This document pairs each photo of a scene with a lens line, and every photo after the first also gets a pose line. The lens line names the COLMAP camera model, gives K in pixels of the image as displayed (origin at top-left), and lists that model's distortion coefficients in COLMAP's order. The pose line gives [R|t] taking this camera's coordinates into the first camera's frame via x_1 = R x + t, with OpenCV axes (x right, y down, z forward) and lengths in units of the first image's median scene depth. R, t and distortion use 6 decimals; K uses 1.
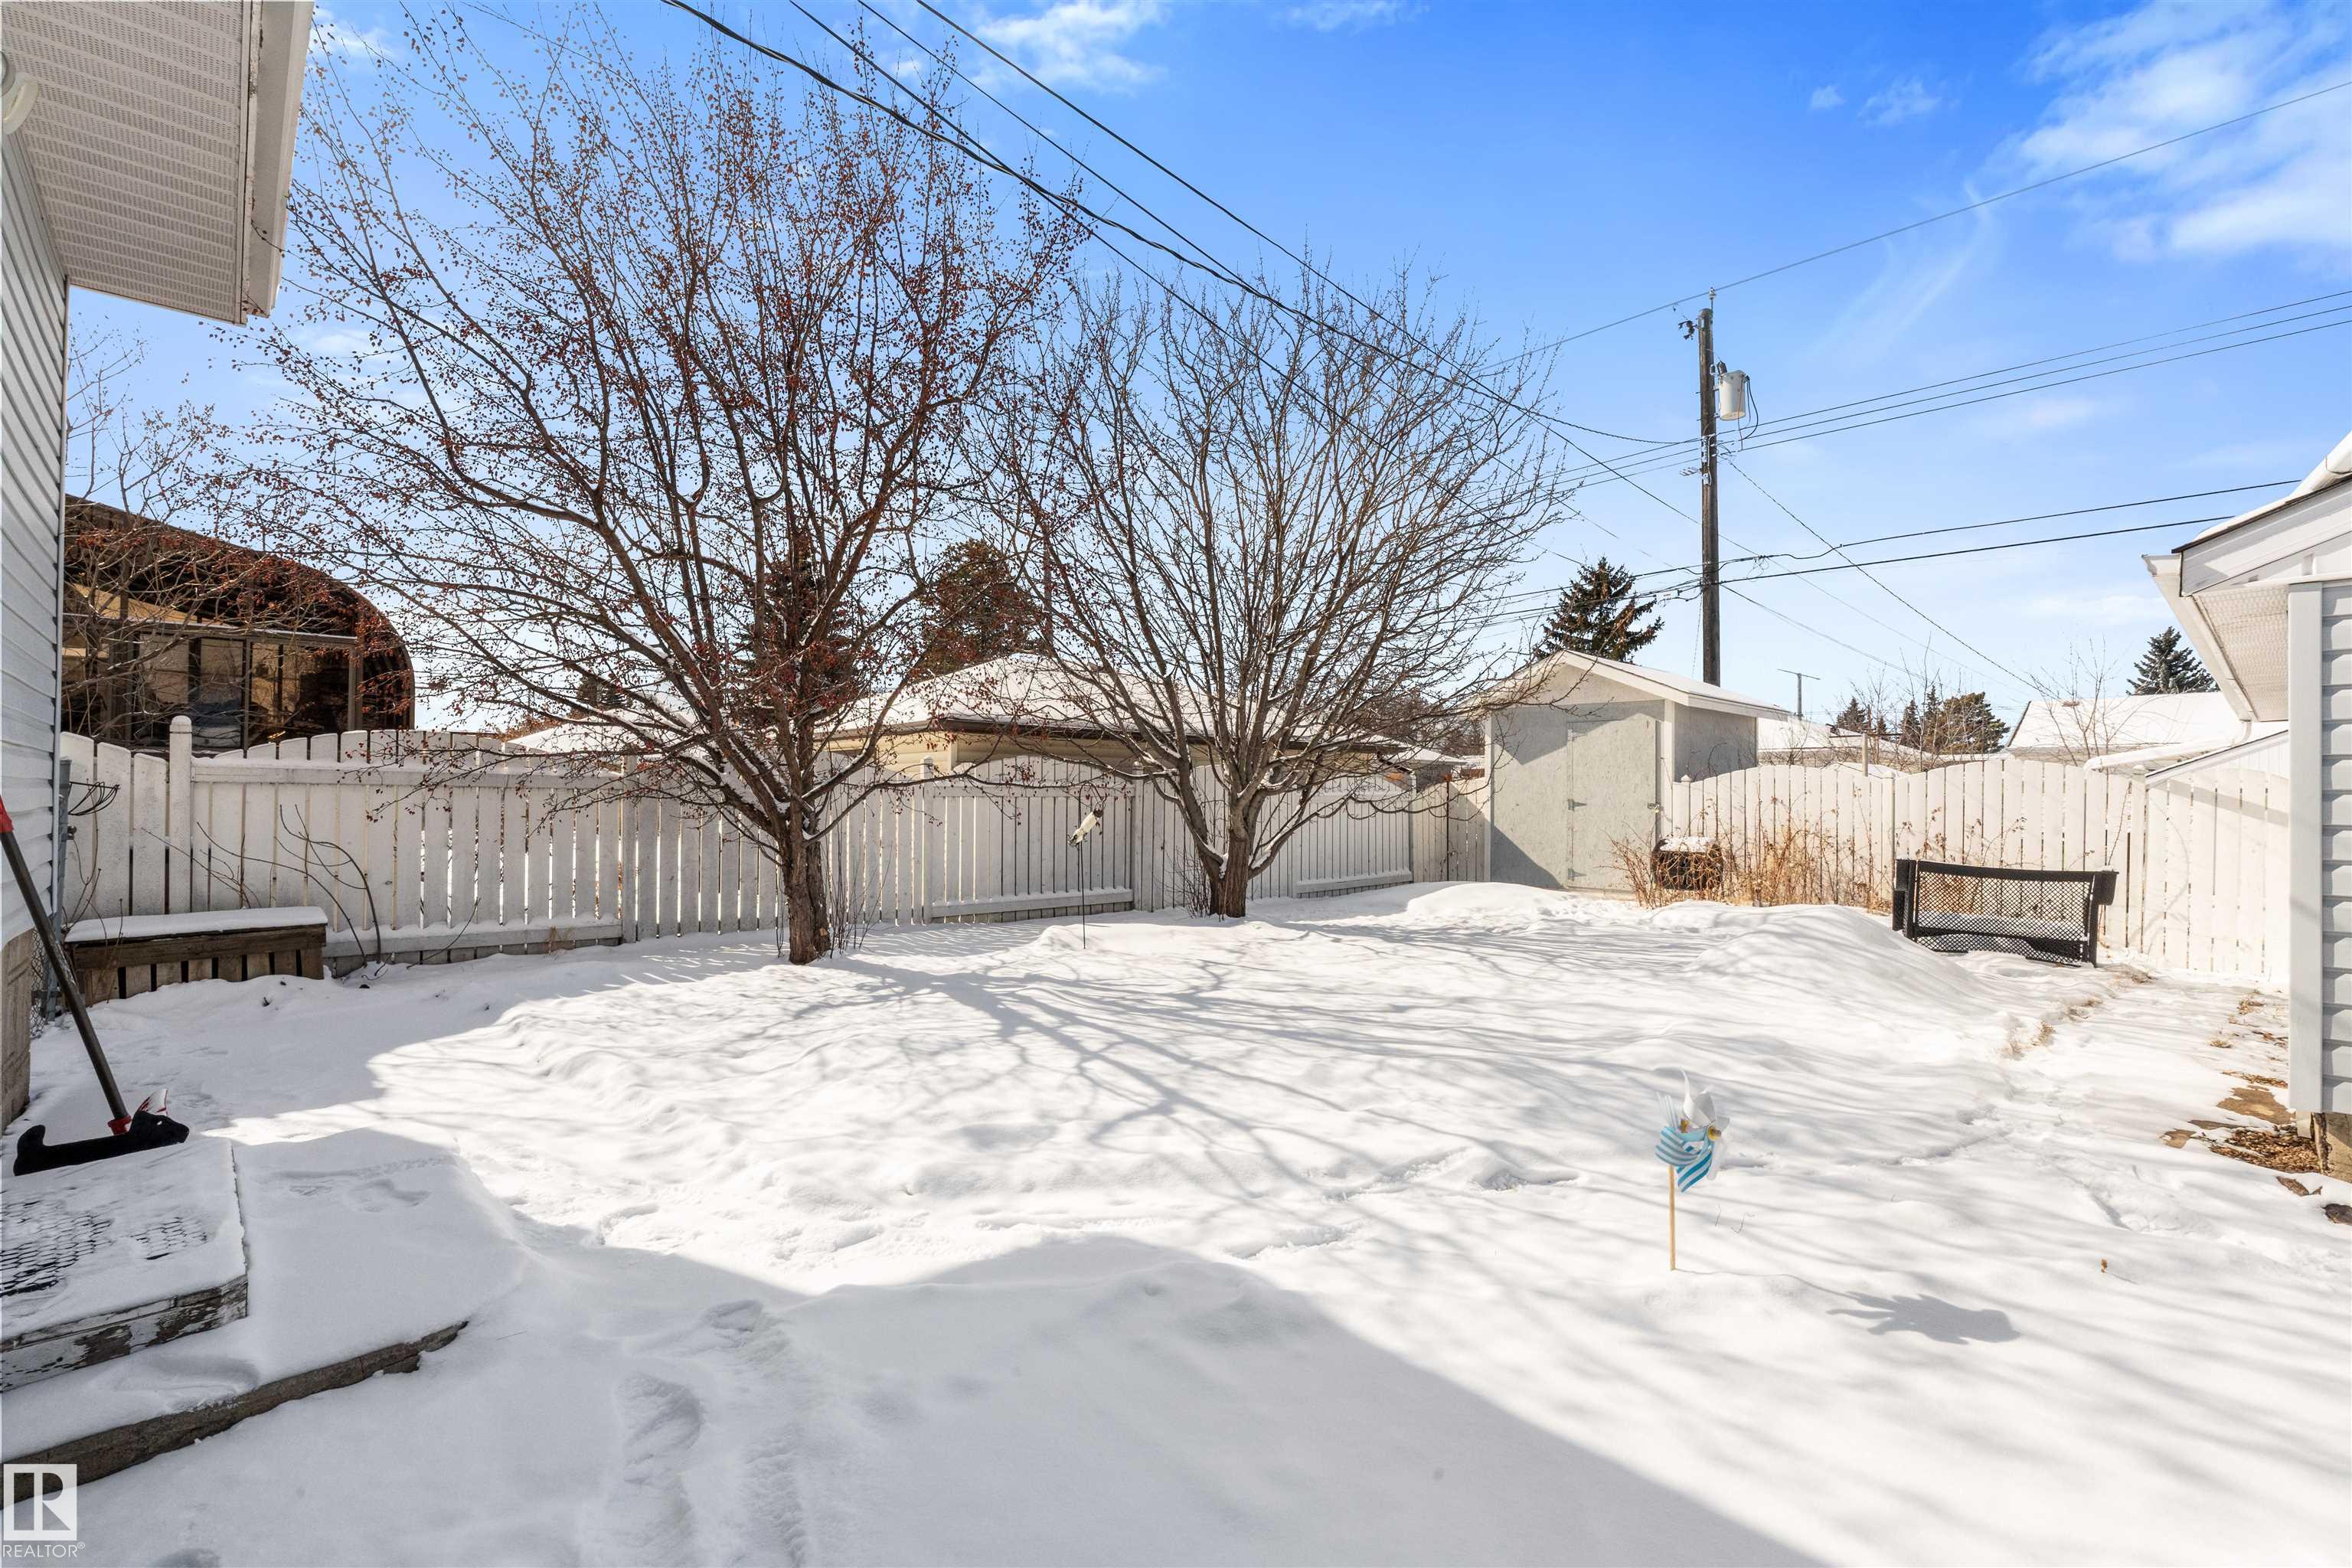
lens RADIAL K [[1048.2, 0, 1178.5], [0, 1048.2, 792.4], [0, 0, 1]] dist [-0.005927, -0.000076]
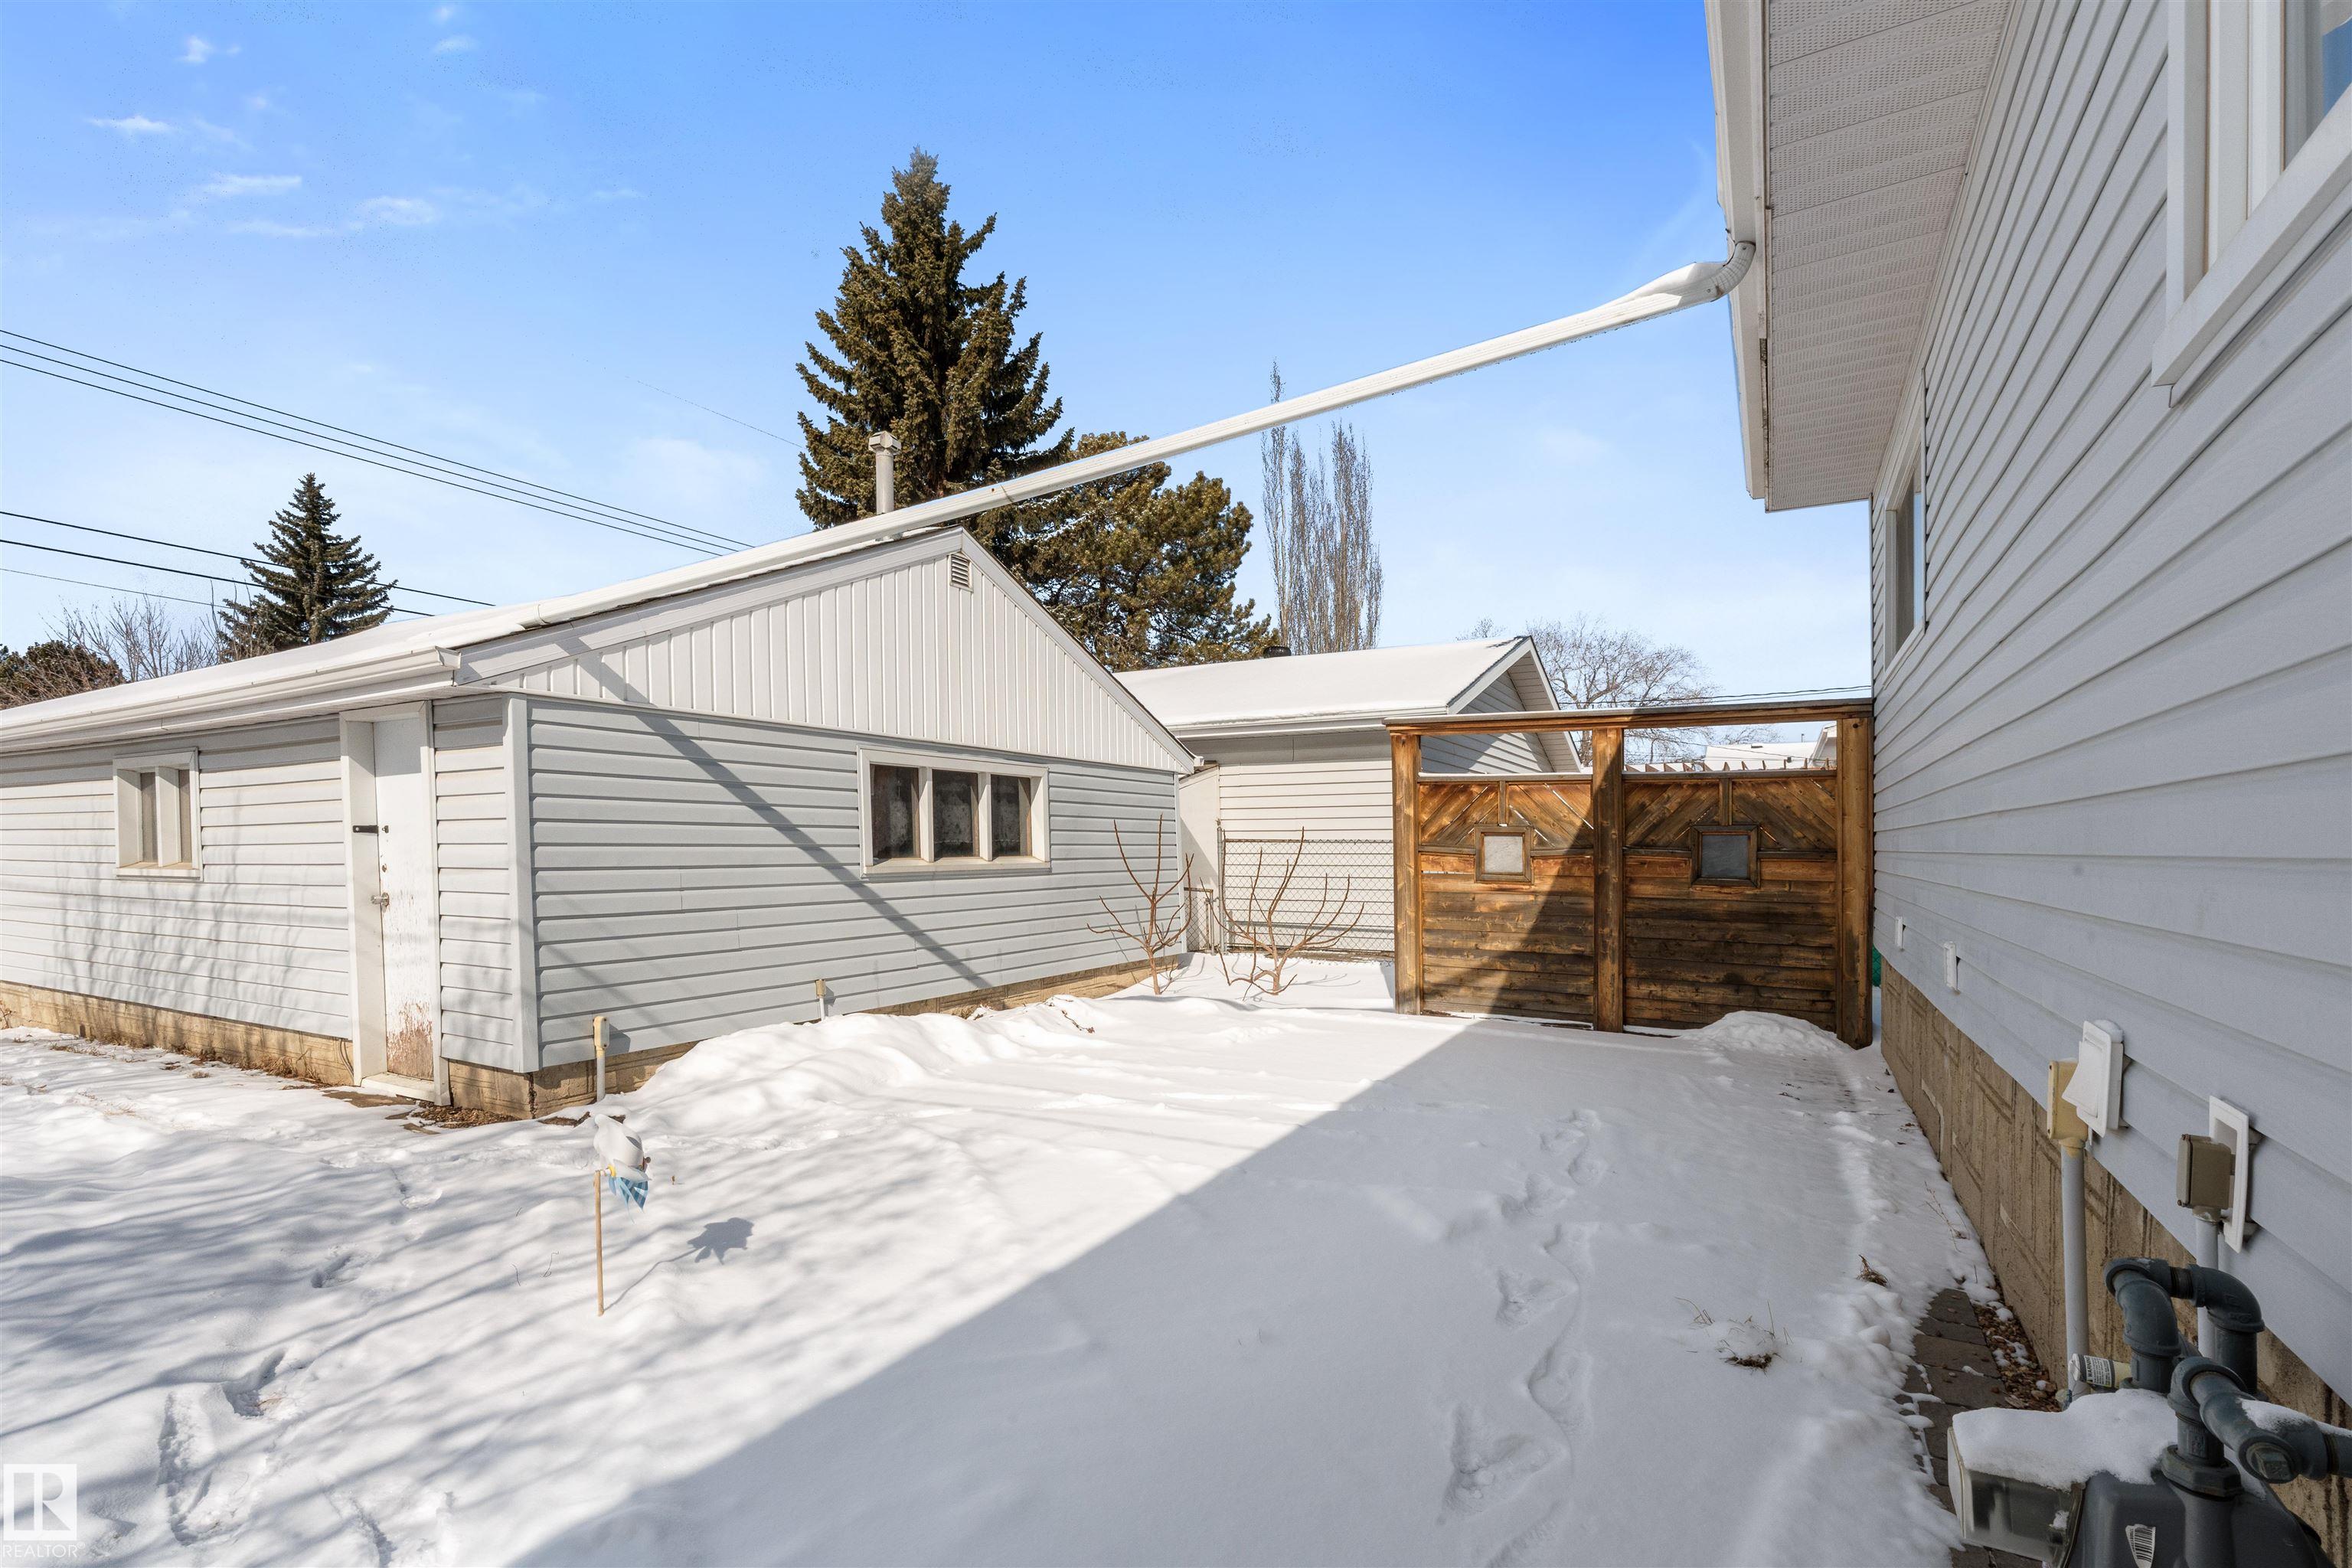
lens RADIAL K [[1083.7, 0, 1185.7], [0, 1083.7, 842.9], [0, 0, 1]] dist [0.000065, 0.000160]
pose [[-0.324142, -0.004884, 0.945996, -0.617297], [-0.014350, 0.999897, 0.000245, -0.016042], [-0.945899, -0.013495, -0.324179, 0.677626]]
